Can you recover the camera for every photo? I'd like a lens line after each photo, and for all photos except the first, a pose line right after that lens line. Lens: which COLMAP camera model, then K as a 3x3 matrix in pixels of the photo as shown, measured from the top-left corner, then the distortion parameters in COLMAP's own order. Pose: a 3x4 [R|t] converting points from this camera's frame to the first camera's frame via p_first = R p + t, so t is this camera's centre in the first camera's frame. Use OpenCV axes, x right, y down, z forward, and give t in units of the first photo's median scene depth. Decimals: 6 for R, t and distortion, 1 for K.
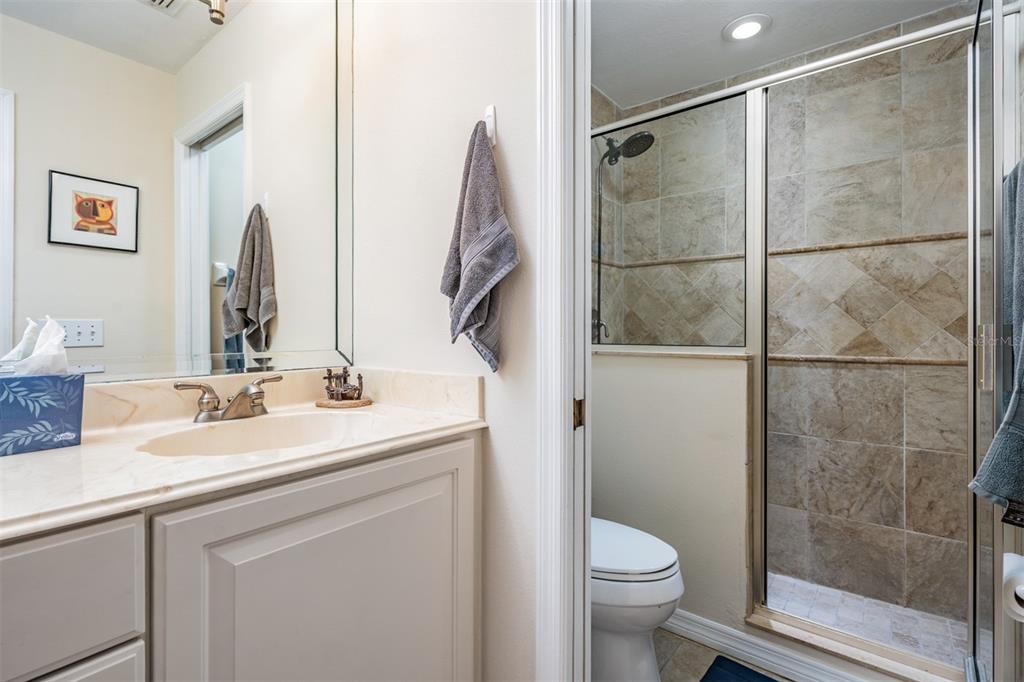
lens RADIAL K [[488.4, 0, 511.2], [0, 488.4, 340.1], [0, 0, 1]] dist [-0.000626, 0.000657]
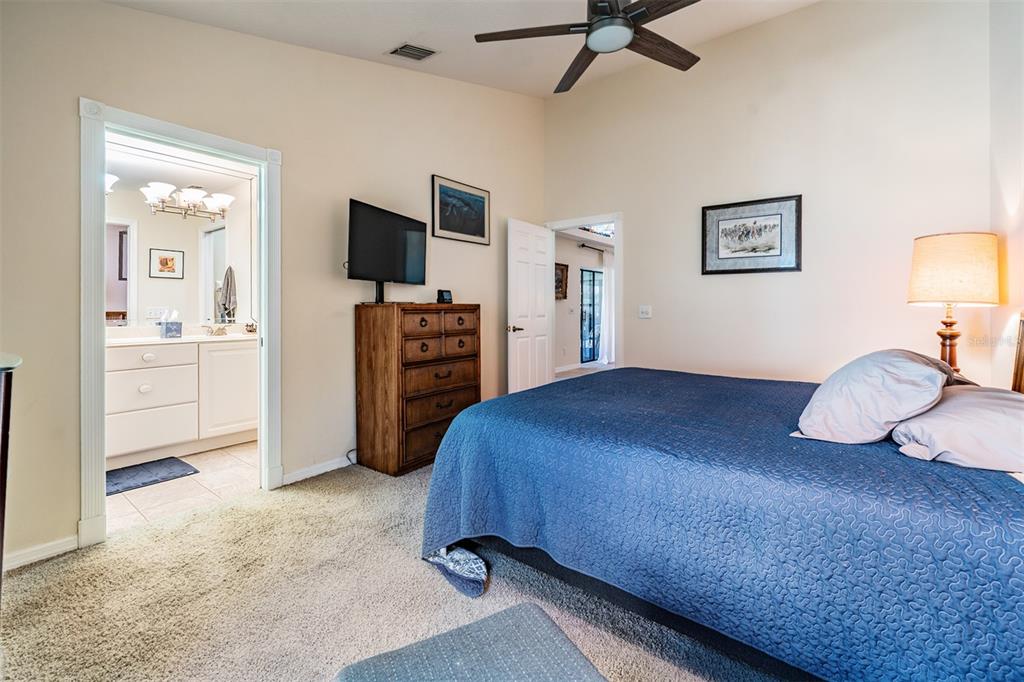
lens RADIAL K [[444.2, 0, 500.6], [0, 444.2, 314.5], [0, 0, 1]] dist [-0.000759, -0.000699]
pose [[0.999981, -0.003664, 0.004997, 1.082900], [0.003690, 0.999979, -0.005317, 0.017123], [-0.004977, 0.005336, 0.999973, -1.646841]]
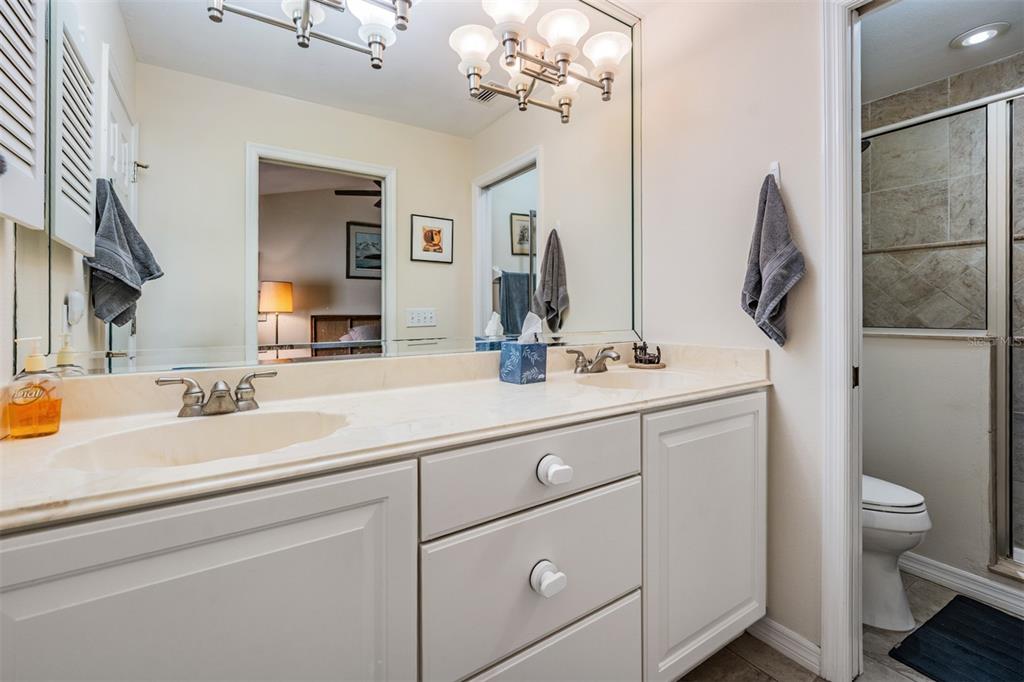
lens RADIAL K [[444.2, 0, 503.3], [0, 444.2, 319.1], [0, 0, 1]] dist [-0.000759, -0.000699]
pose [[0.948300, -0.000516, -0.317374, -0.261112], [0.000373, 1.000000, -0.000512, -0.010607], [0.317374, 0.000367, 0.948300, -0.336395]]
